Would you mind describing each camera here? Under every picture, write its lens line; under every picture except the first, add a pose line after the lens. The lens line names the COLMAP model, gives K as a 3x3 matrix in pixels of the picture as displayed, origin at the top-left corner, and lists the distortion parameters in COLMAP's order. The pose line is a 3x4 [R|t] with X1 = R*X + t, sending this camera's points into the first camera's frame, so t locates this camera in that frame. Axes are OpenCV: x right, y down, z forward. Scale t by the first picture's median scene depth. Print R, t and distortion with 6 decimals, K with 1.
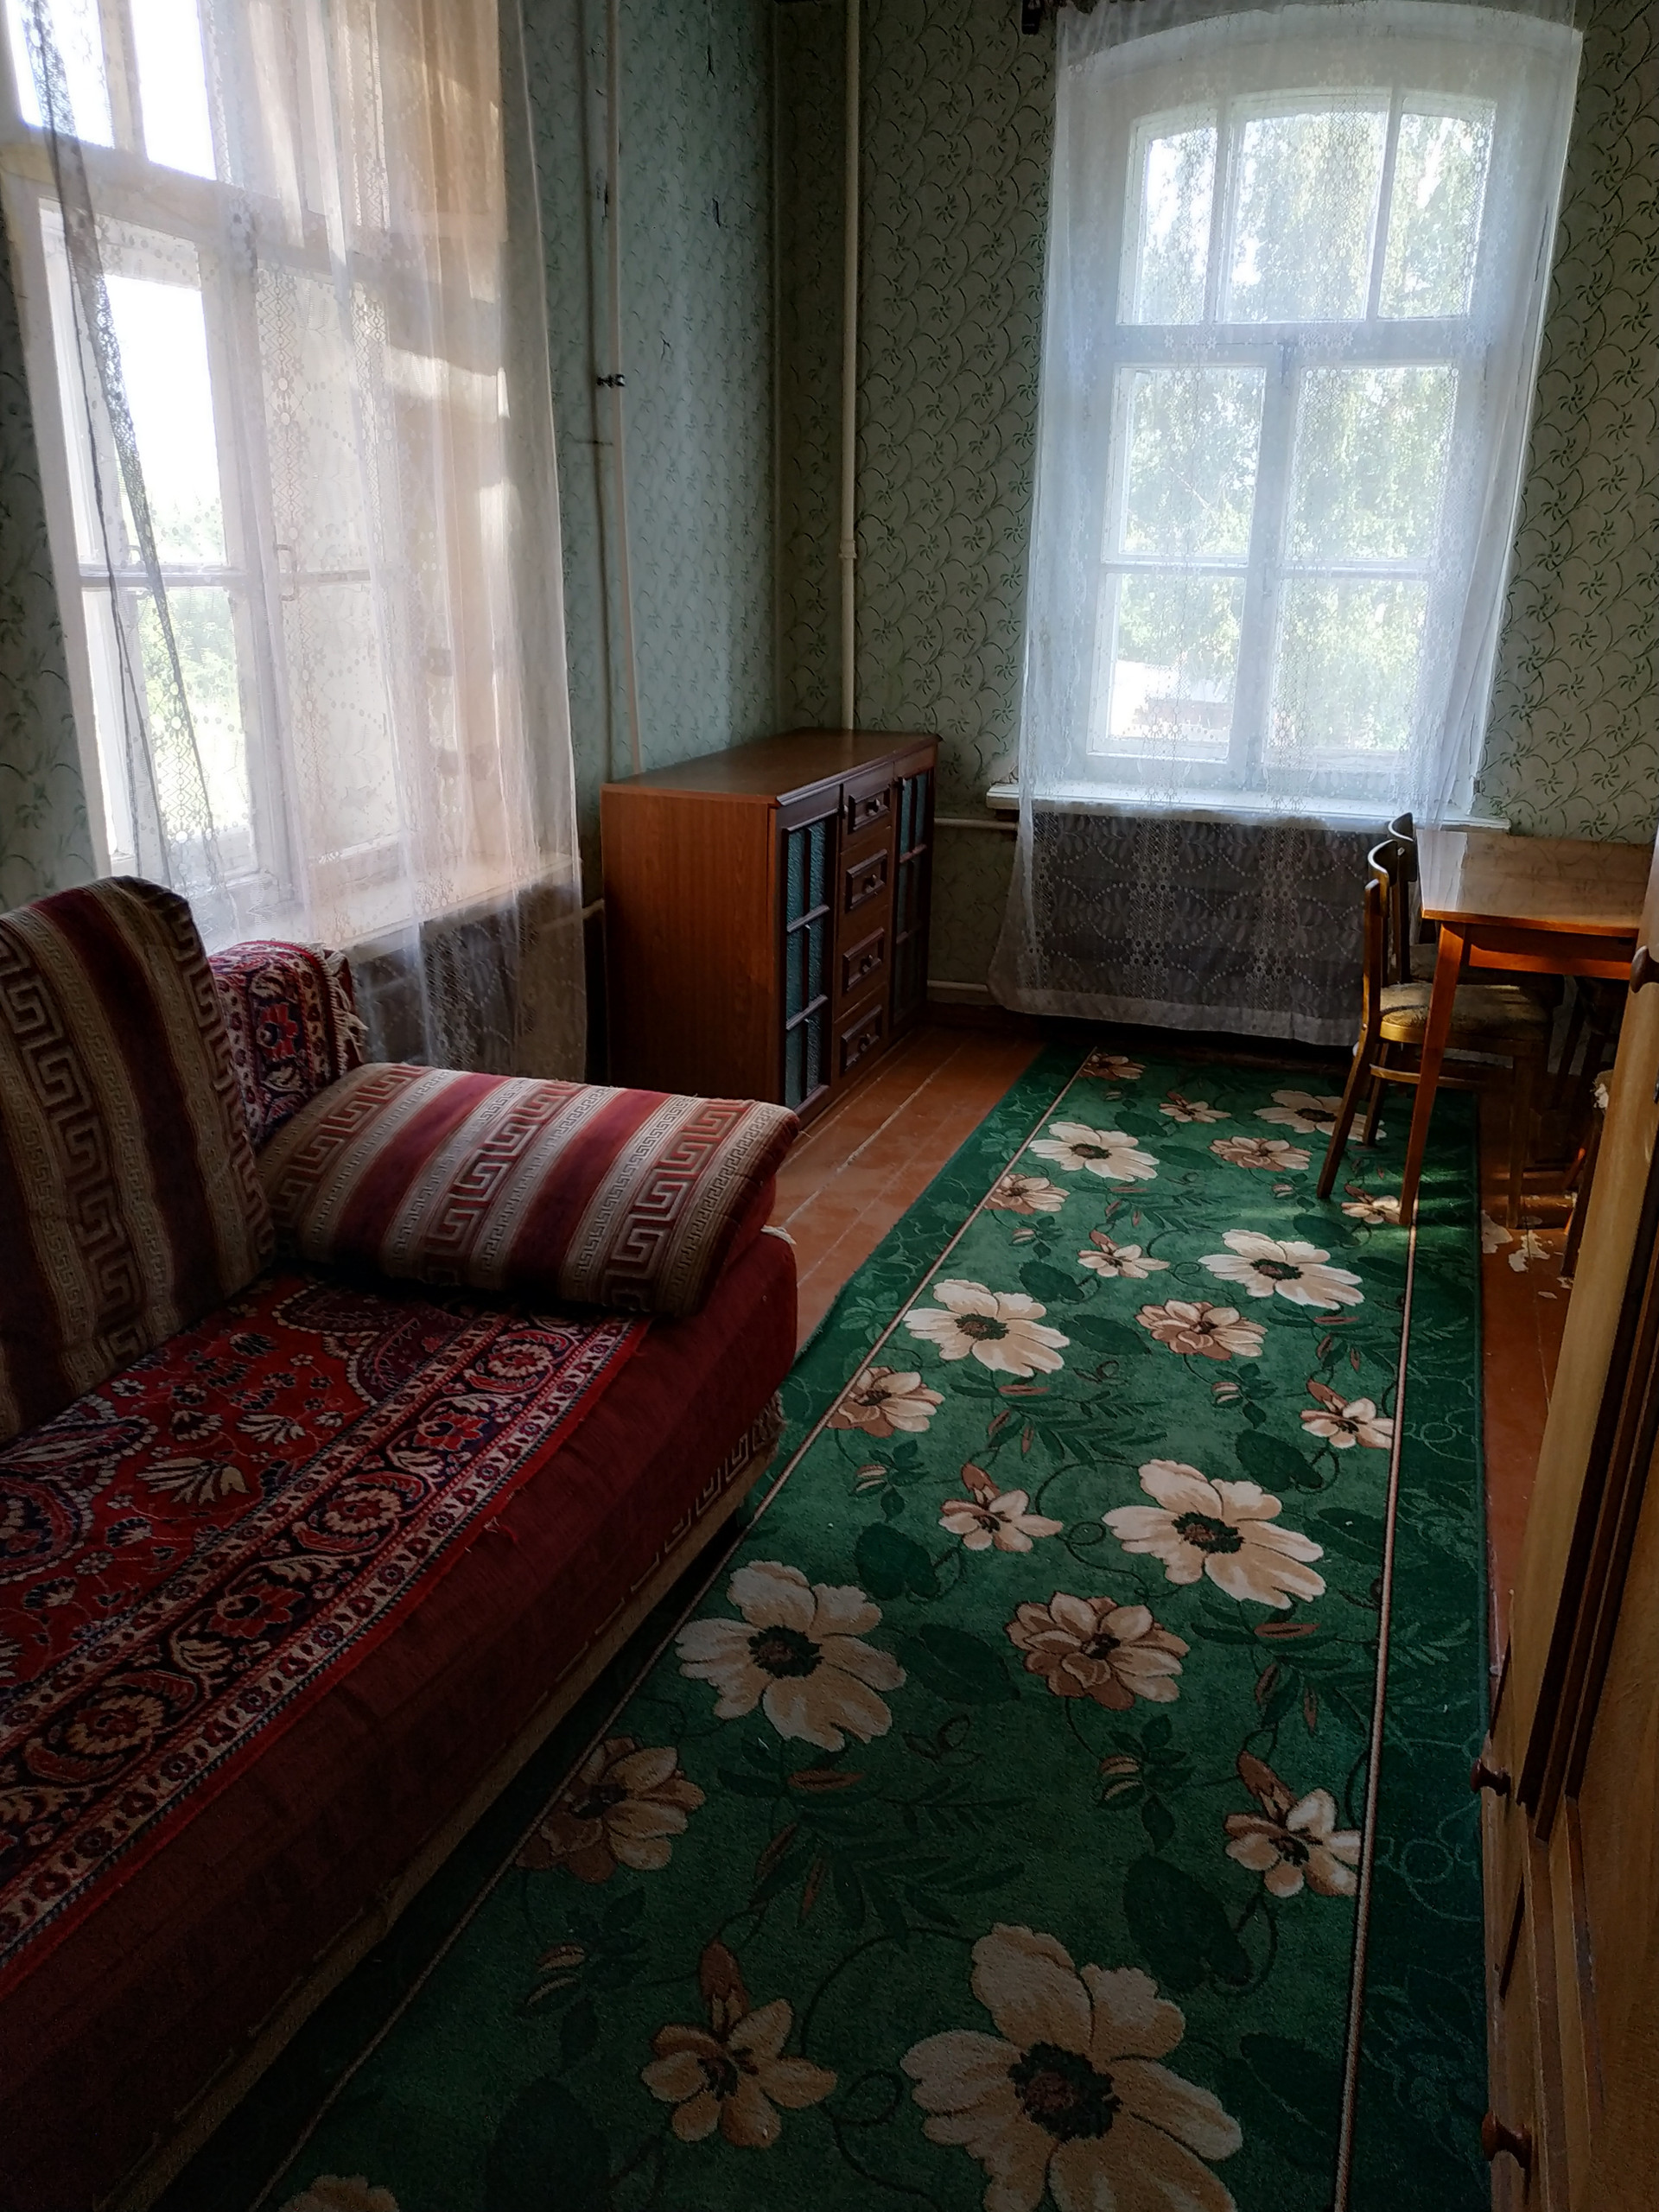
lens RADIAL K [[1620.6, 0, 811.0], [0, 1620.6, 1113.3], [0, 0, 1]] dist [0.023597, -0.007664]
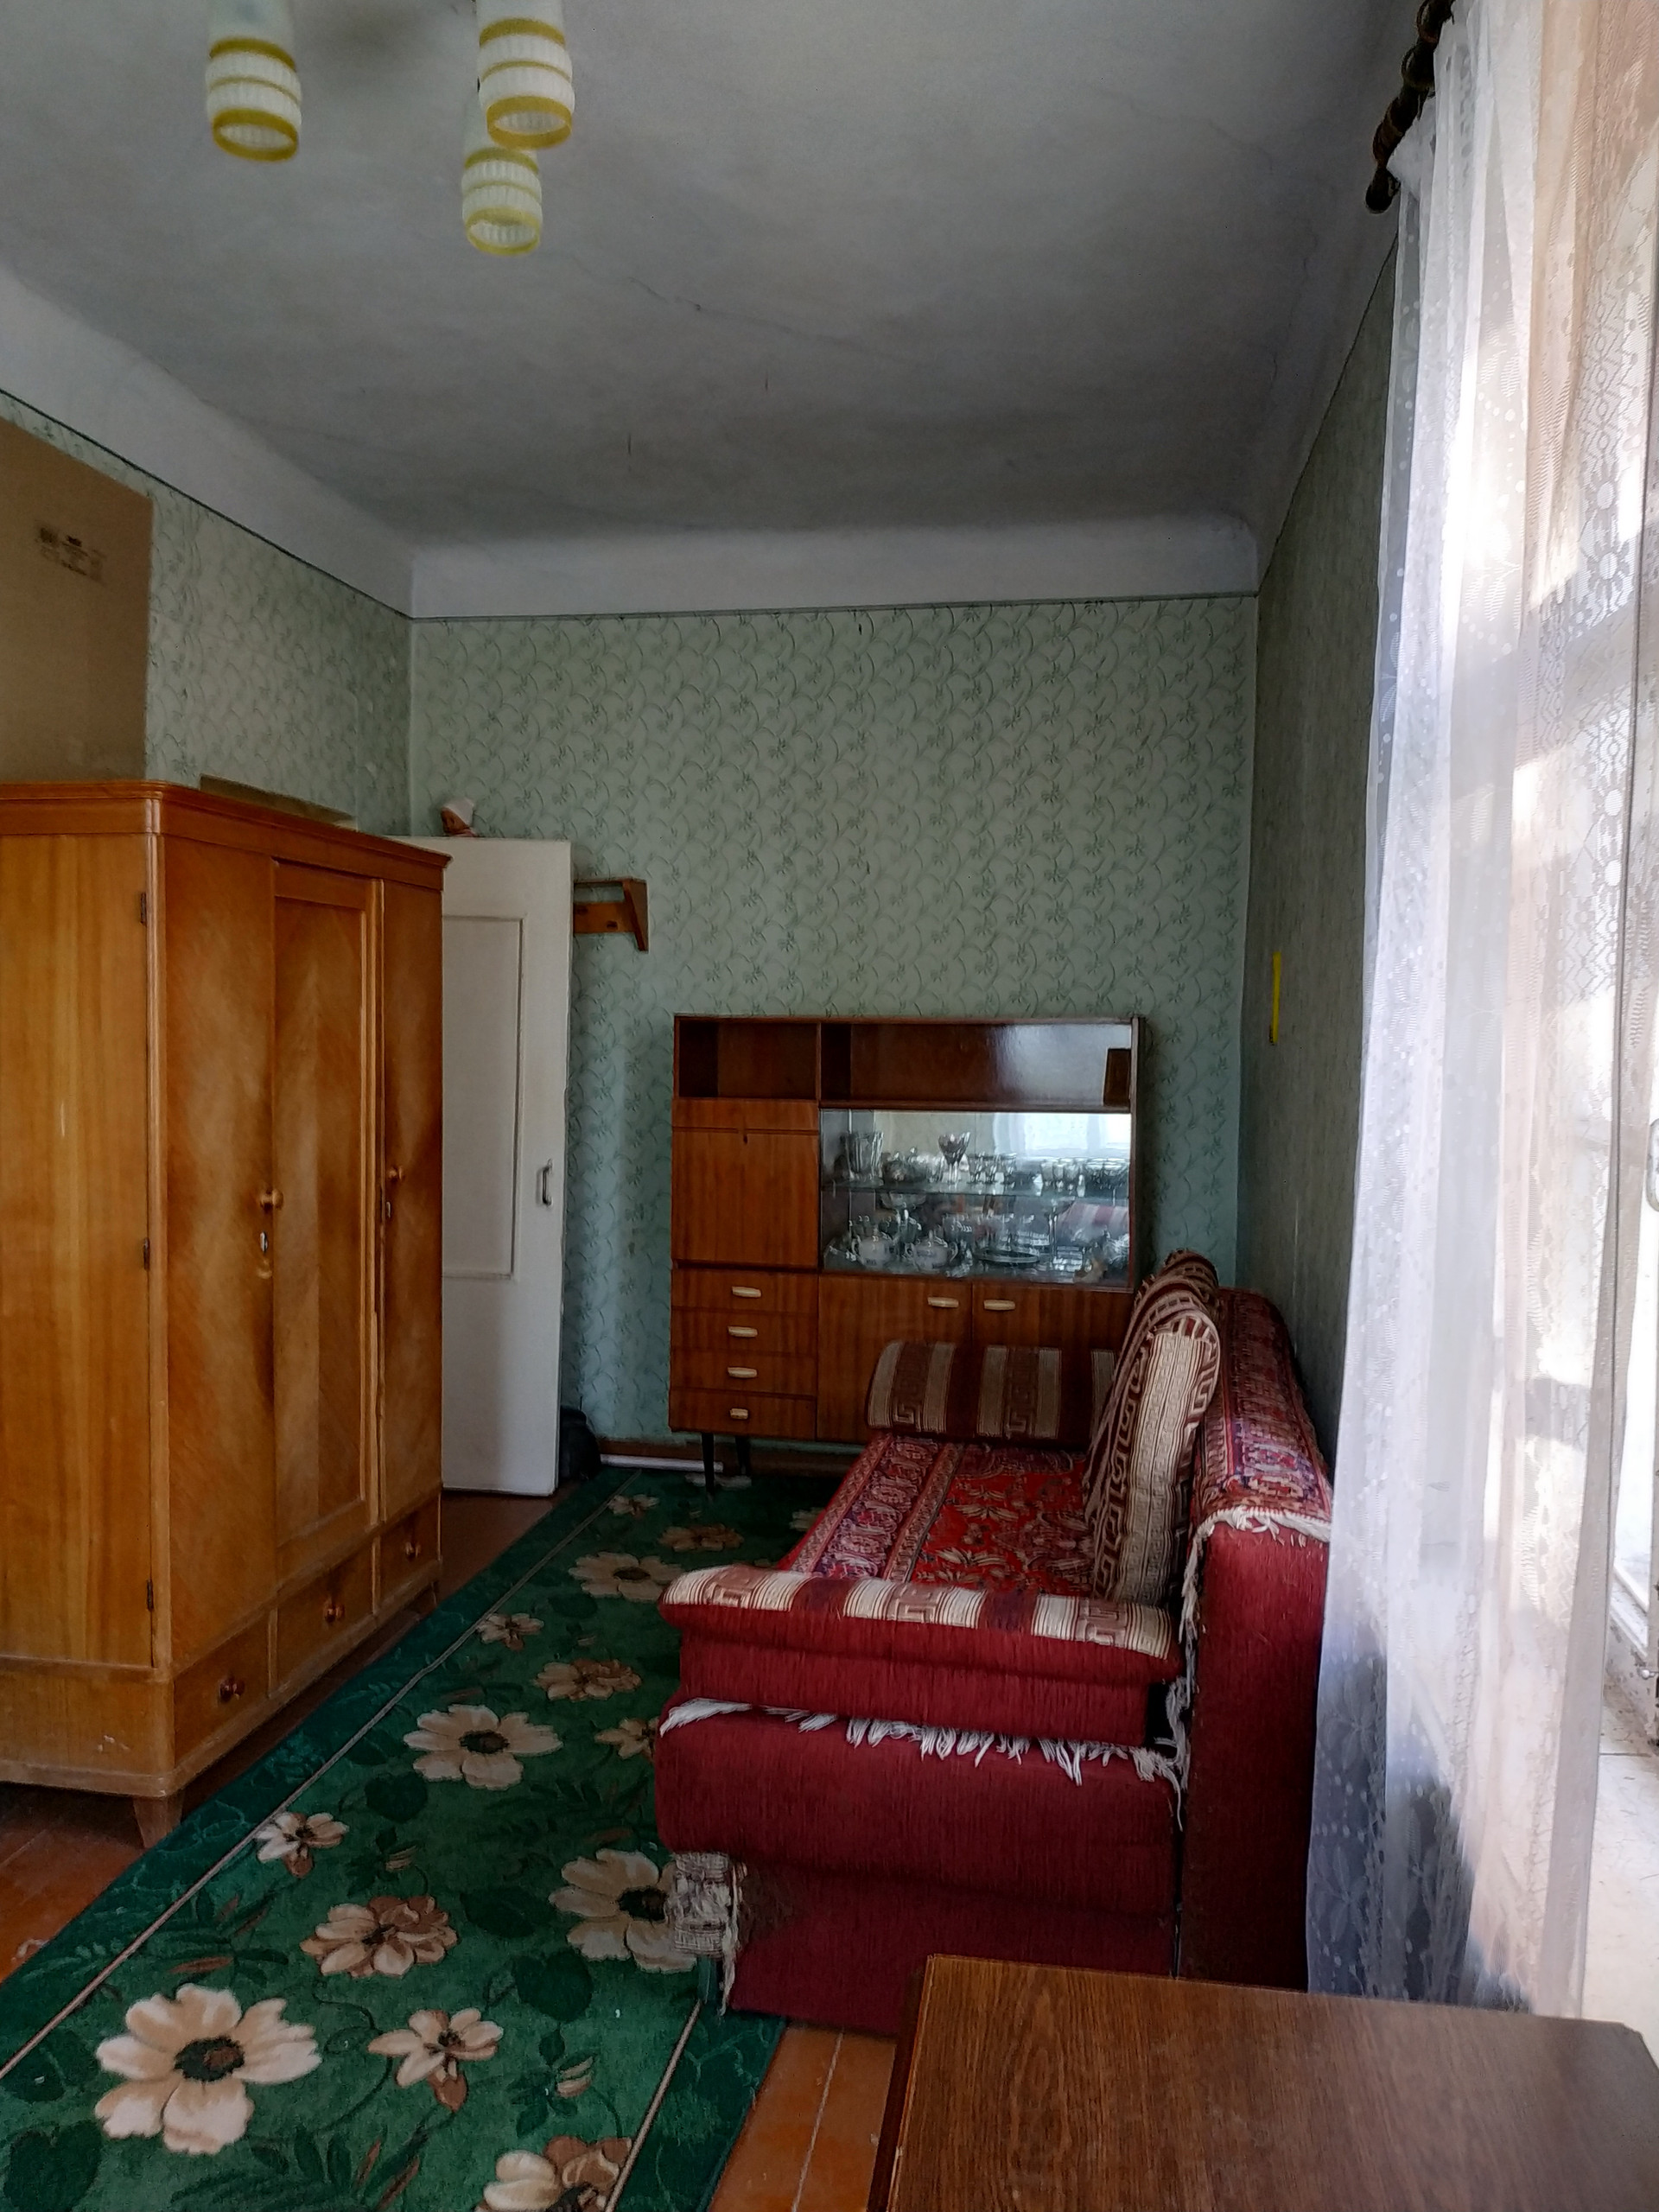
lens RADIAL K [[1620.6, 0, 830.2], [0, 1620.6, 1099.1], [0, 0, 1]] dist [0.023597, -0.007664]
pose [[-0.982526, -0.016090, -0.185428, 0.080199], [-0.088220, 0.917495, 0.387839, -0.665193], [0.163889, 0.397421, -0.902883, 1.745959]]
